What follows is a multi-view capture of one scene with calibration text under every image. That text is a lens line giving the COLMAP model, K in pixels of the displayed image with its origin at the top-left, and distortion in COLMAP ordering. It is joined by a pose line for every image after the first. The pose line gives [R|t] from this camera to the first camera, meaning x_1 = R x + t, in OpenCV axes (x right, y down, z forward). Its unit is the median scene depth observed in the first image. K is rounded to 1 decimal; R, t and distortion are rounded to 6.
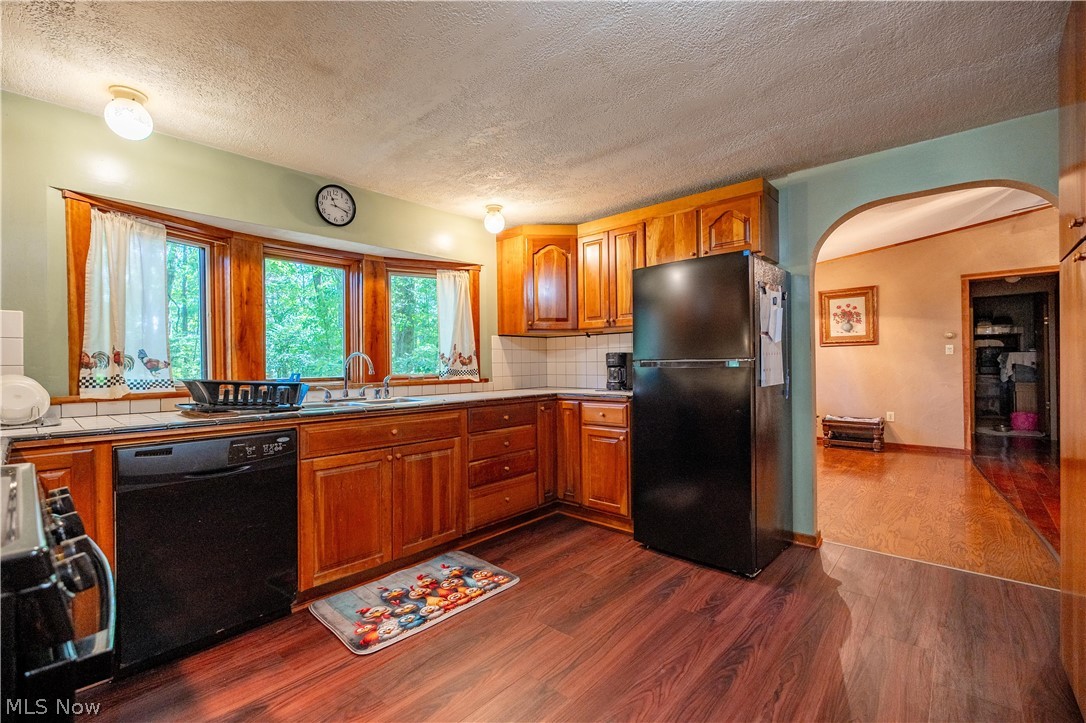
lens RADIAL K [[471.1, 0, 541.0], [0, 471.1, 363.1], [0, 0, 1]] dist [-0.003657, 0.000062]
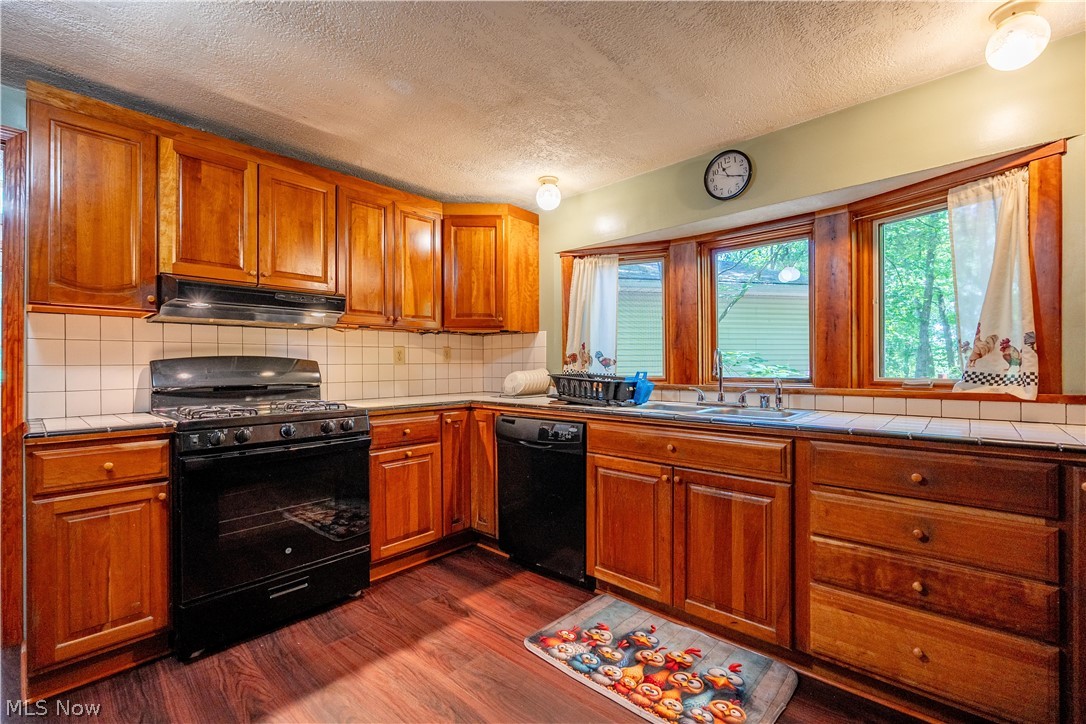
lens RADIAL K [[471.1, 0, 541.0], [0, 471.1, 363.6], [0, 0, 1]] dist [-0.003657, 0.000062]
pose [[-0.002187, 0.008016, -0.999965, 0.516059], [0.005248, 0.999954, 0.008004, -0.004695], [0.999984, -0.005230, -0.002229, 0.822724]]
